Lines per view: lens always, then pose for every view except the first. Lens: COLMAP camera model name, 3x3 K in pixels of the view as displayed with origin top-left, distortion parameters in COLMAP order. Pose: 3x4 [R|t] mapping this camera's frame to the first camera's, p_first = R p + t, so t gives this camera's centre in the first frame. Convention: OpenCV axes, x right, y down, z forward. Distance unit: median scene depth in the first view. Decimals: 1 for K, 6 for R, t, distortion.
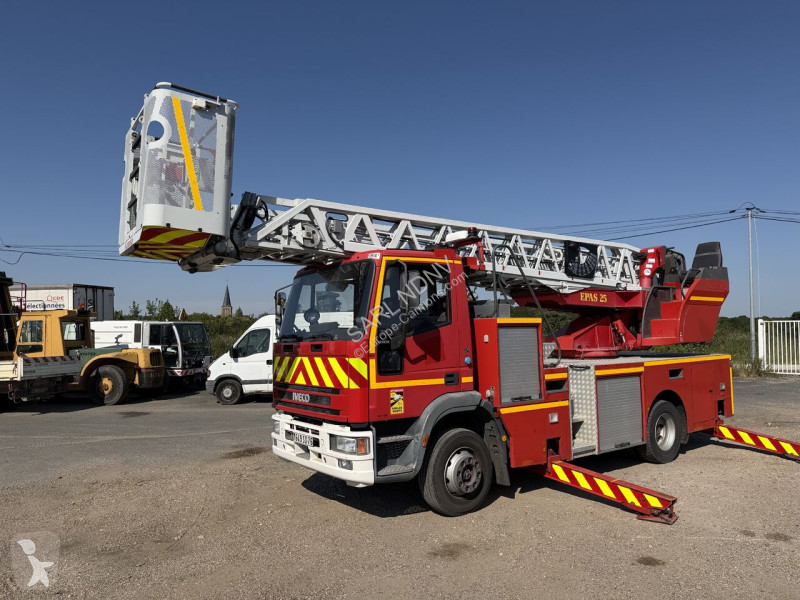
lens RADIAL K [[559.7, 0, 405.7], [0, 559.7, 302.1], [0, 0, 1]] dist [0.154091, -0.298914]
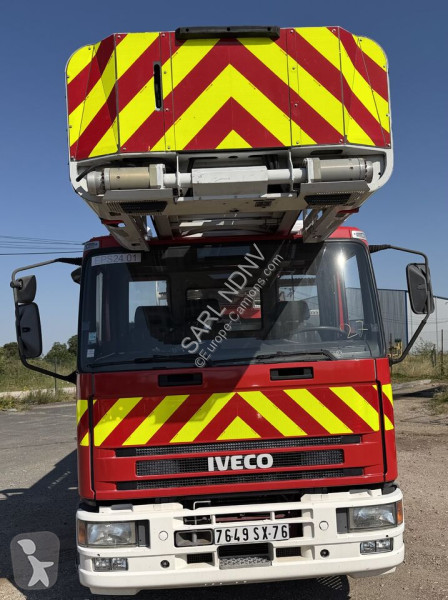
lens RADIAL K [[570.6, 0, 230.7], [0, 570.6, 336.2], [0, 0, 1]] dist [0.149373, -0.335138]
pose [[0.543365, 0.010967, 0.839425, -0.694245], [-0.022941, 0.999735, 0.001789, 0.040916], [-0.839183, -0.020229, 0.543473, 0.708803]]
